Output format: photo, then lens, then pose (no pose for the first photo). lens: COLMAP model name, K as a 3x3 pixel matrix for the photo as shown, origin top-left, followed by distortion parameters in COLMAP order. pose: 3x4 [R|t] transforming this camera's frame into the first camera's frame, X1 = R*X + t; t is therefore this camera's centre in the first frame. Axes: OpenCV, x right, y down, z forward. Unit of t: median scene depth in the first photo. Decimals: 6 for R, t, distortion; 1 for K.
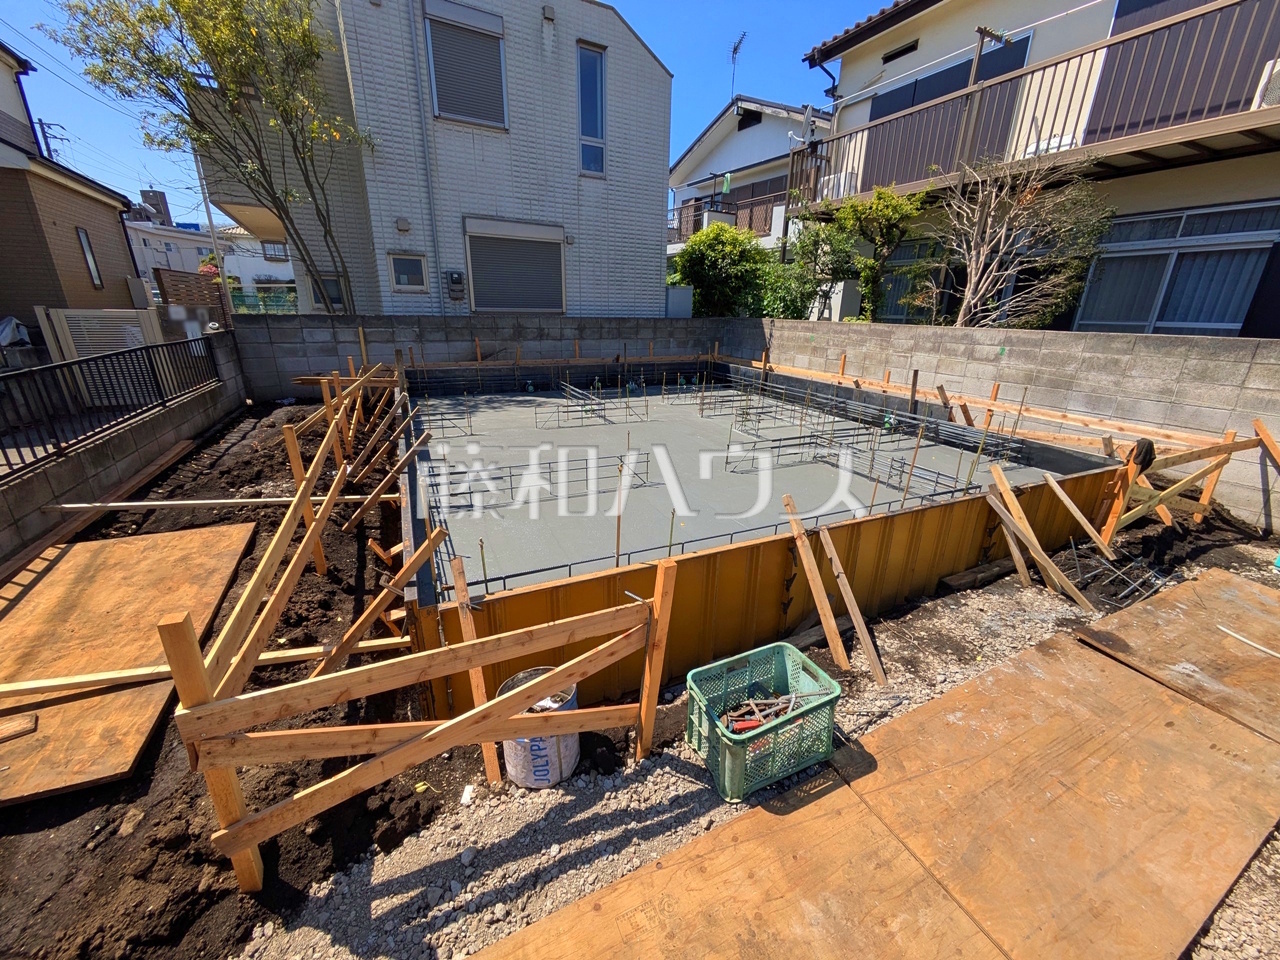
lens RADIAL K [[507.2, 0, 642.8], [0, 507.2, 480.3], [0, 0, 1]] dist [-0.000511, 0.001703]
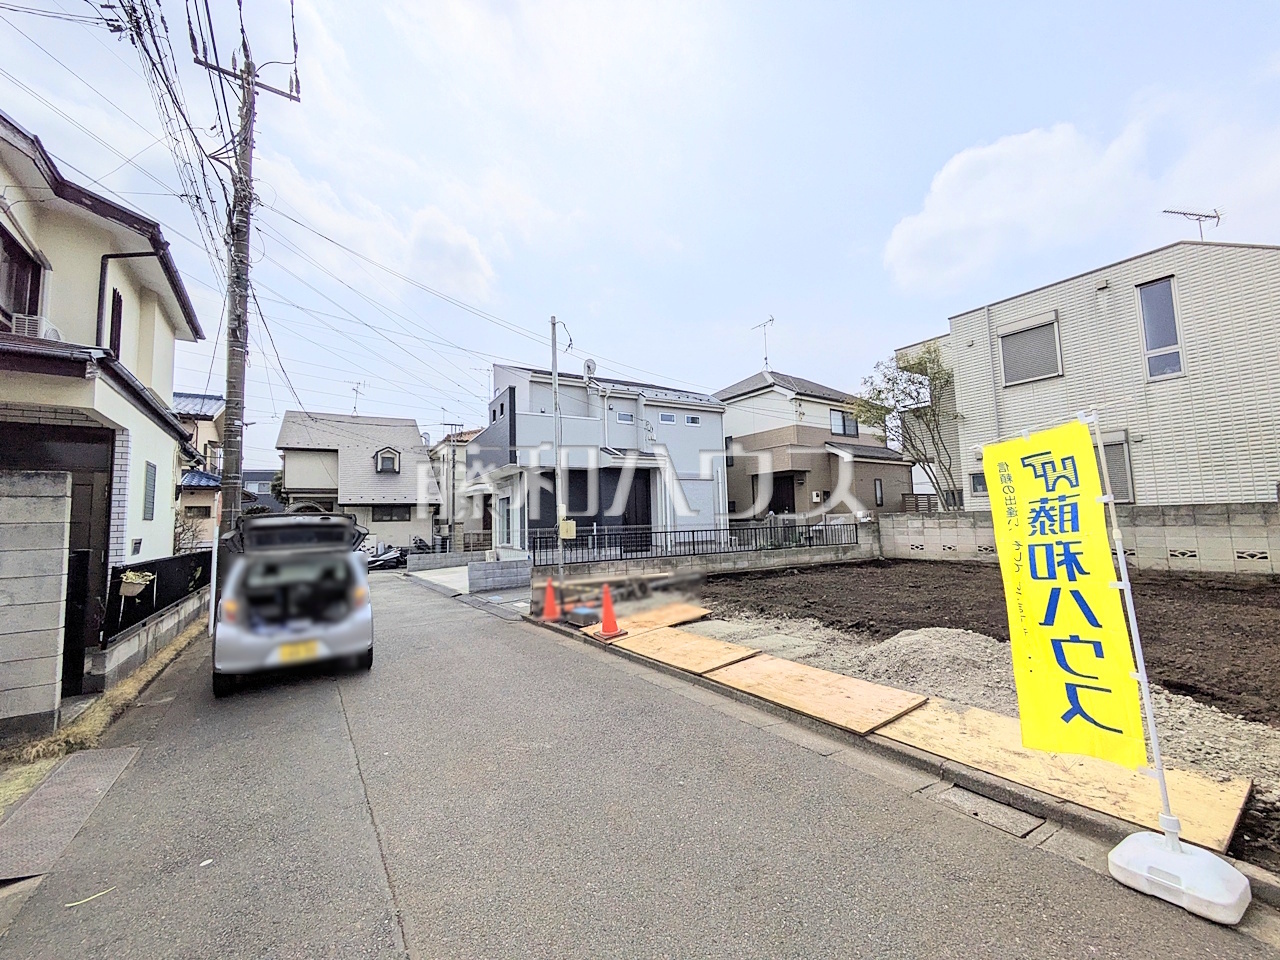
lens RADIAL K [[507.2, 0, 640.0], [0, 507.2, 482.2], [0, 0, 1]] dist [-0.000511, 0.001703]
pose [[0.074726, -0.102412, -0.991931, 1.077501], [-0.292831, 0.948605, -0.119999, 0.071102], [0.953240, 0.299435, 0.040896, -0.033565]]
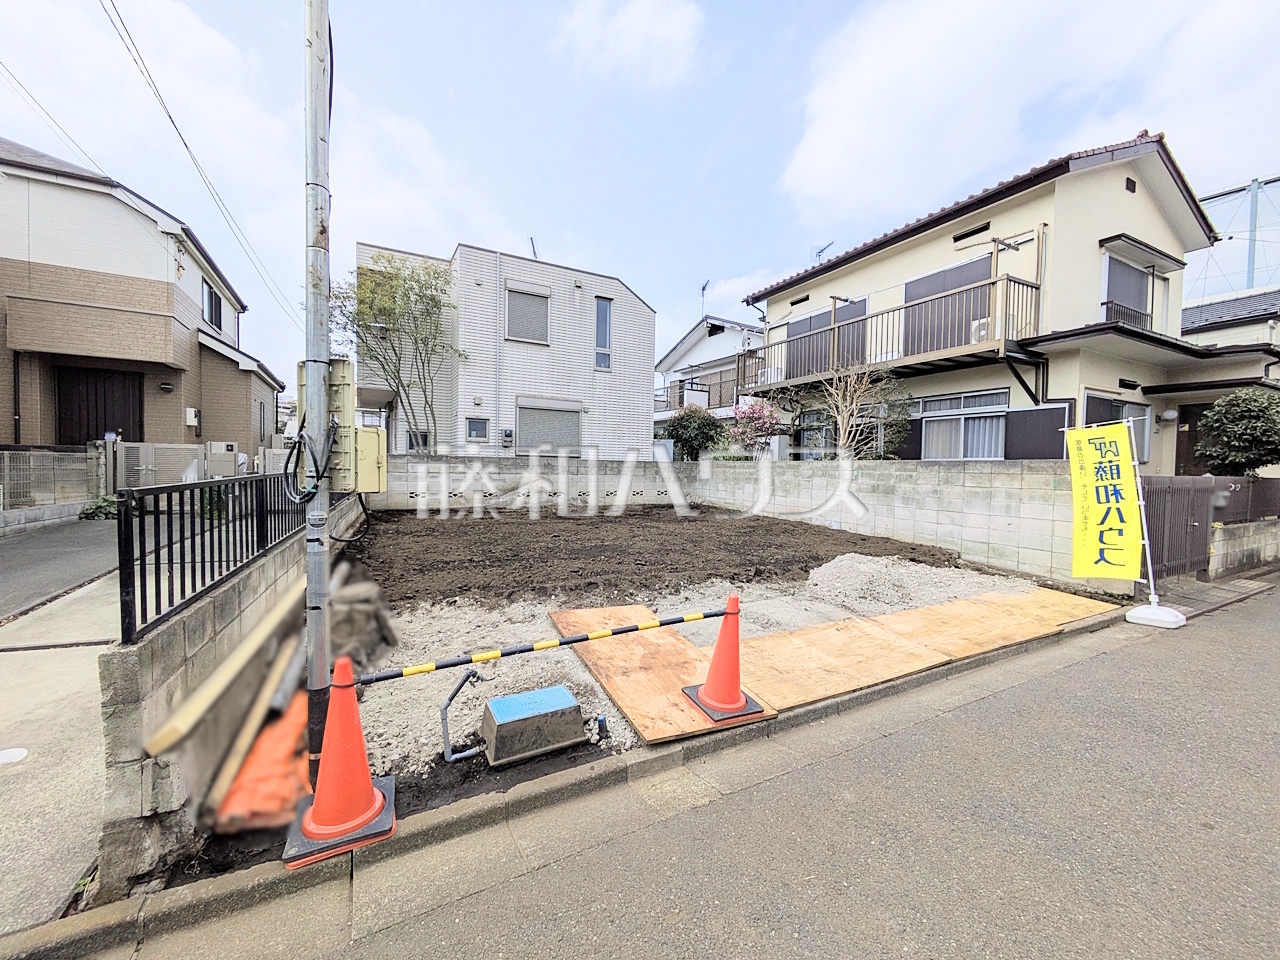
lens RADIAL K [[507.2, 0, 639.6], [0, 507.2, 482.4], [0, 0, 1]] dist [-0.000511, 0.001703]
pose [[0.999925, 0.000946, -0.012209, 0.036361], [-0.004469, 0.956440, -0.291895, 0.192525], [0.011401, 0.291928, 0.956372, -0.420203]]
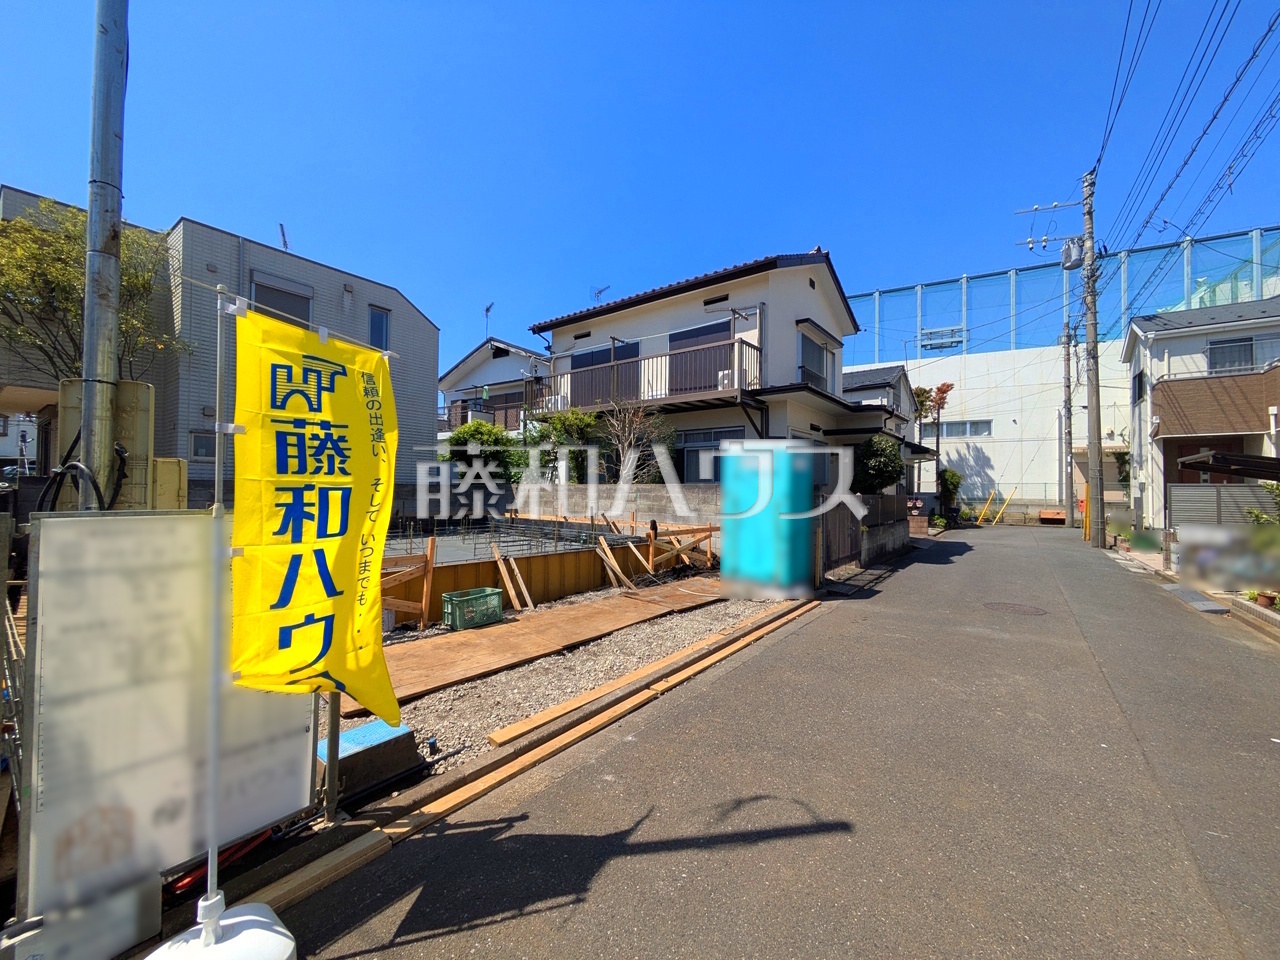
lens RADIAL K [[507.2, 0, 642.8], [0, 507.2, 486.7], [0, 0, 1]] dist [-0.000511, 0.001703]
pose [[0.912776, -0.004628, 0.408434, -0.008508], [0.136397, 0.945990, -0.294105, 0.203036], [-0.385013, 0.324161, 0.864109, -0.472146]]
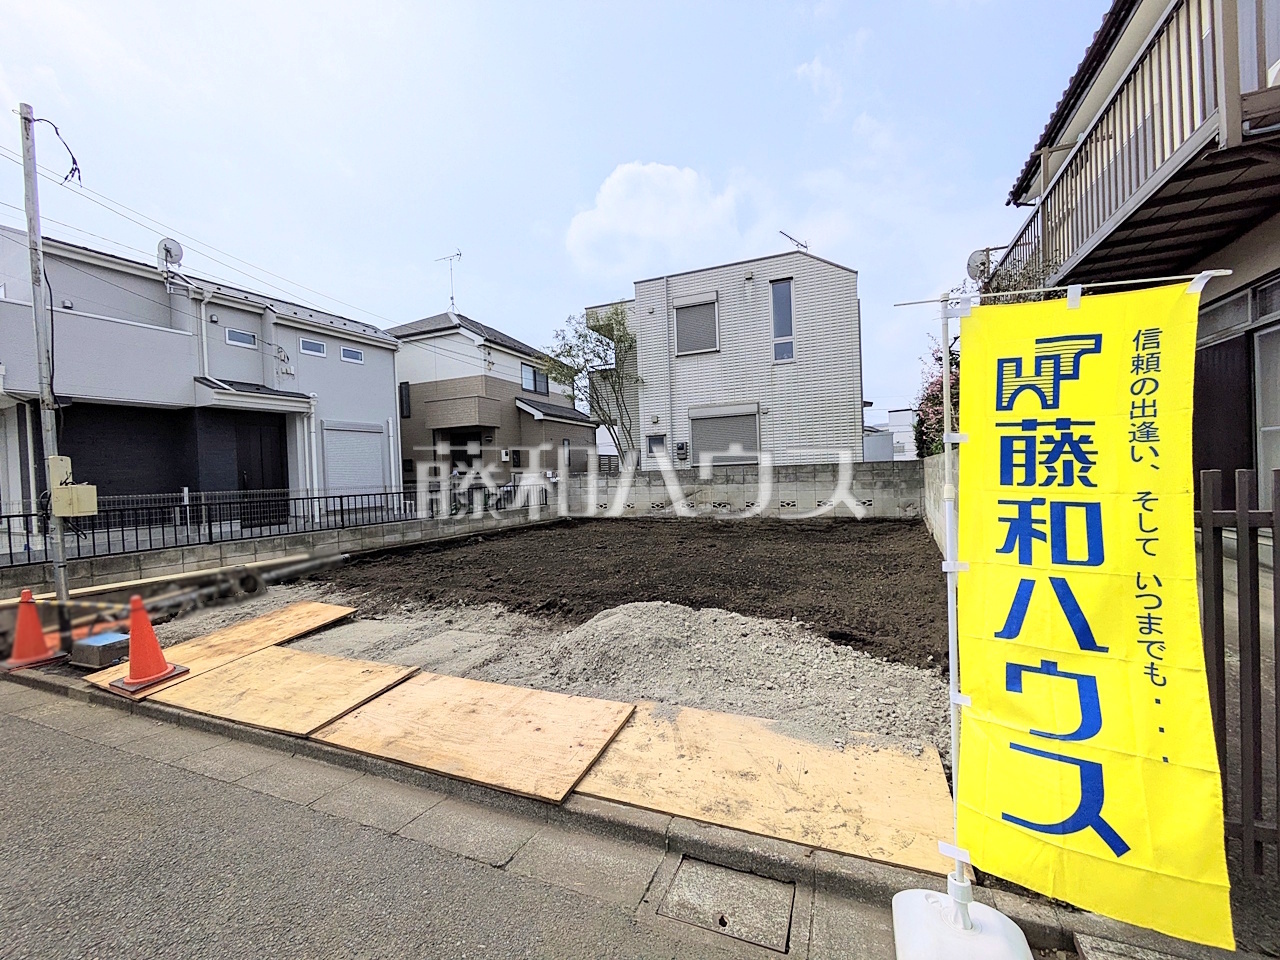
lens RADIAL K [[507.2, 0, 639.5], [0, 507.2, 482.3], [0, 0, 1]] dist [-0.000511, 0.001703]
pose [[0.616307, -0.030633, -0.786910, 0.870705], [-0.206734, 0.957904, -0.199203, 0.039018], [0.759886, 0.285451, 0.584030, 0.058336]]
